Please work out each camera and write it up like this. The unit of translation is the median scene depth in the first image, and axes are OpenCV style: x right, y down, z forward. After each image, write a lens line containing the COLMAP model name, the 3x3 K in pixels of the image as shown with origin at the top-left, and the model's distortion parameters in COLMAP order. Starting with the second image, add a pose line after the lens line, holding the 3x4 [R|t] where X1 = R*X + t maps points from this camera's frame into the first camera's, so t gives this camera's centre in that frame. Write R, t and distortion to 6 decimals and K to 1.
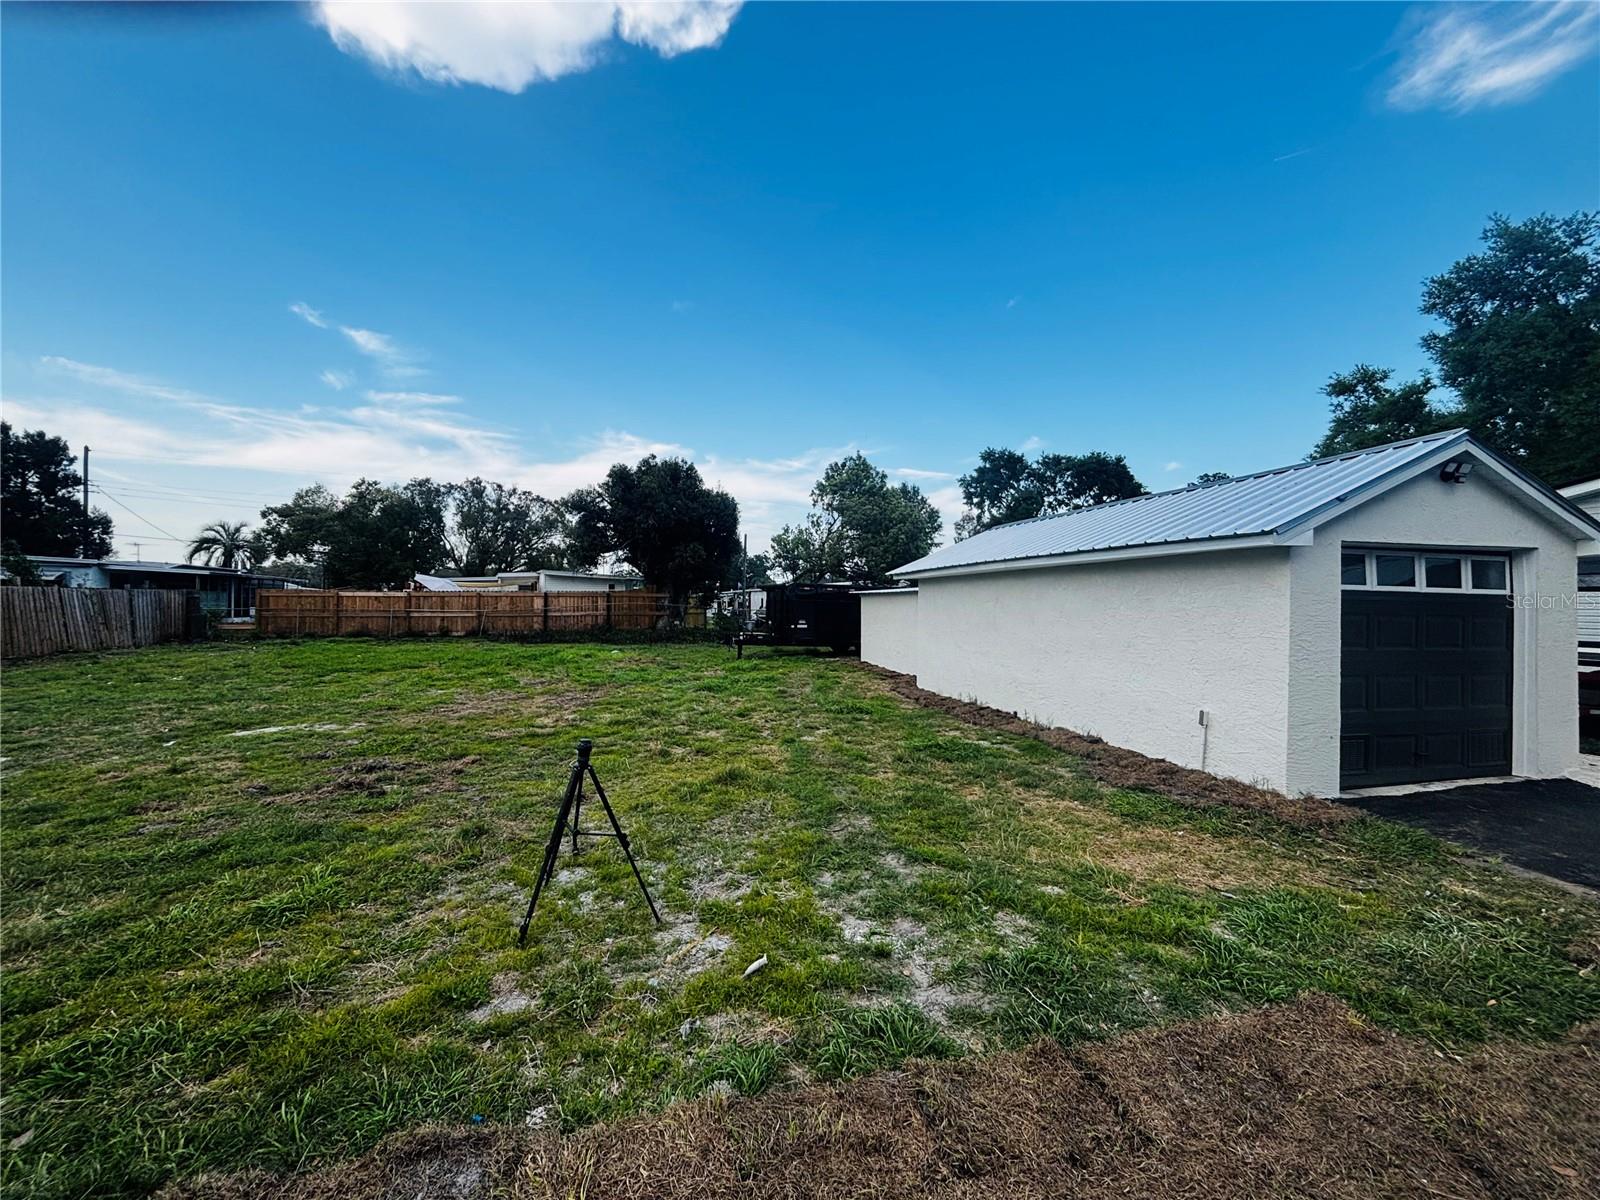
lens RADIAL K [[652.7, 0, 798.7], [0, 652.7, 597.6], [0, 0, 1]] dist [0.007464, -0.004271]
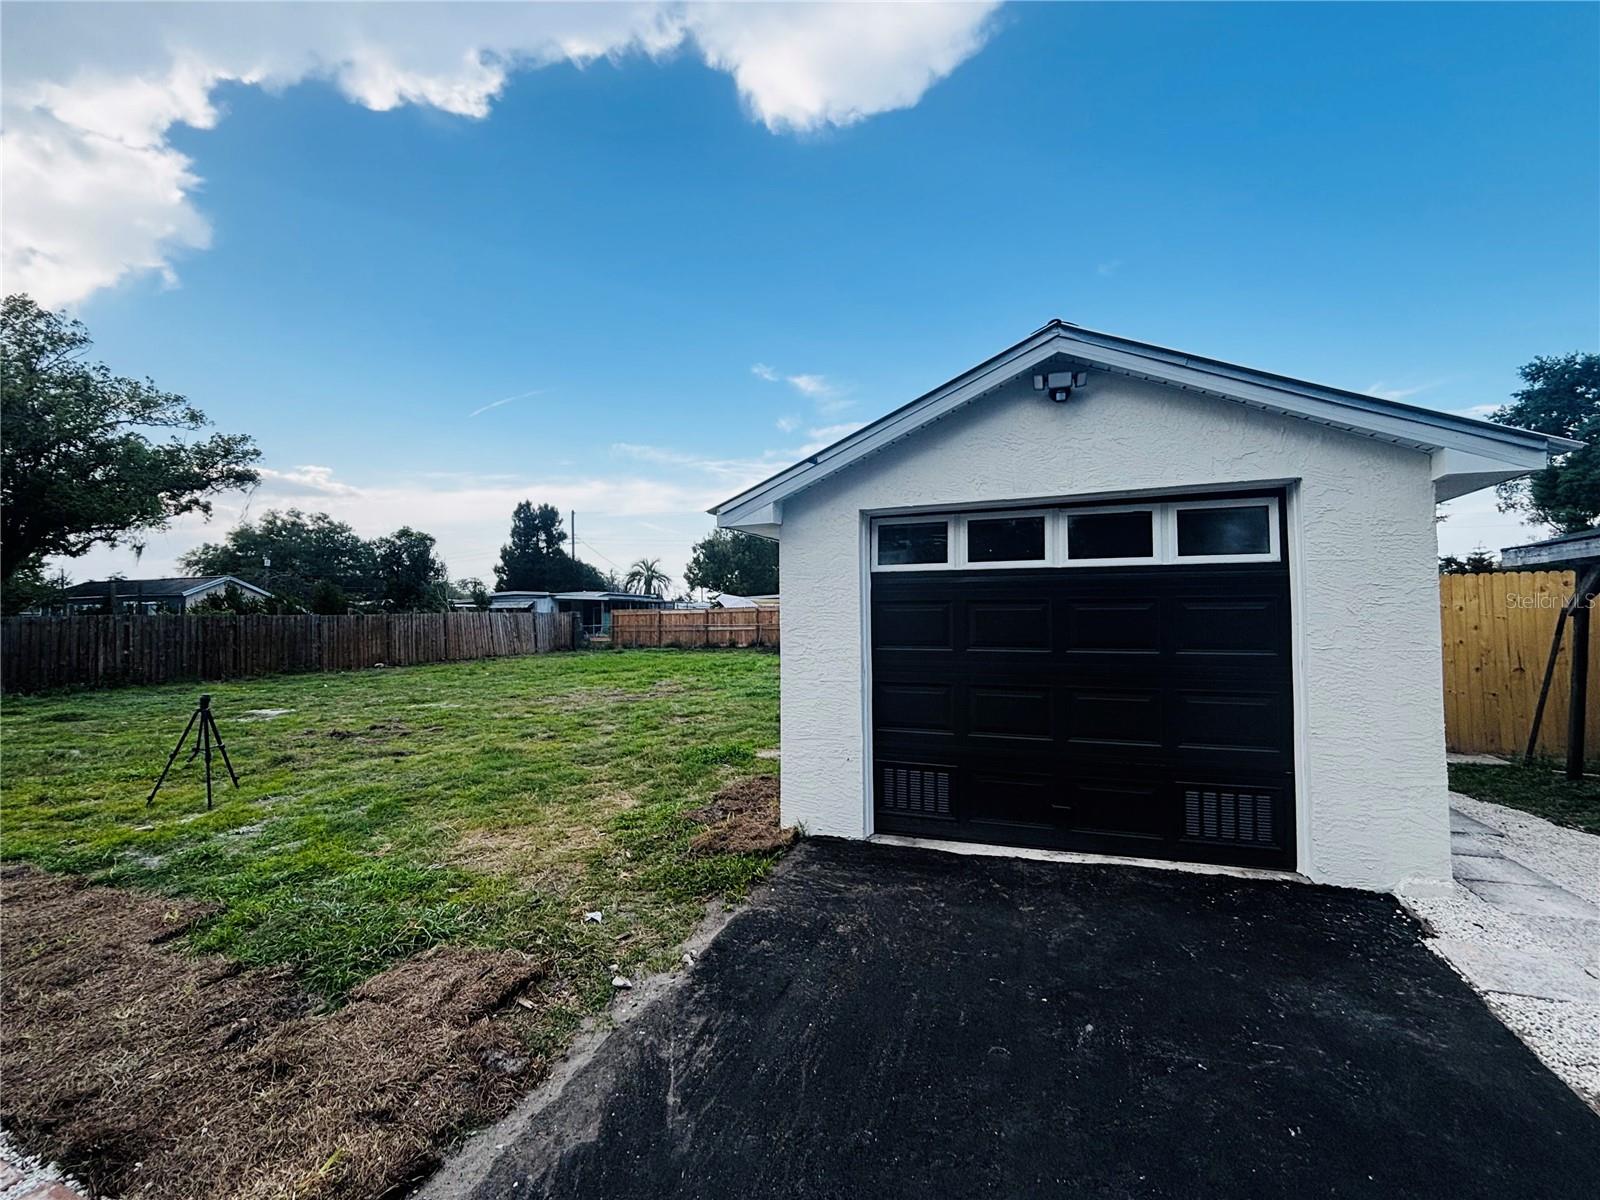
lens RADIAL K [[709.9, 0, 805.1], [0, 709.9, 609.1], [0, 0, 1]] dist [0.009623, -0.000308]
pose [[0.823766, -0.027514, -0.566261, 0.180365], [0.026546, 0.999598, -0.009952, 0.005558], [0.566307, -0.006834, 0.824166, 0.037965]]
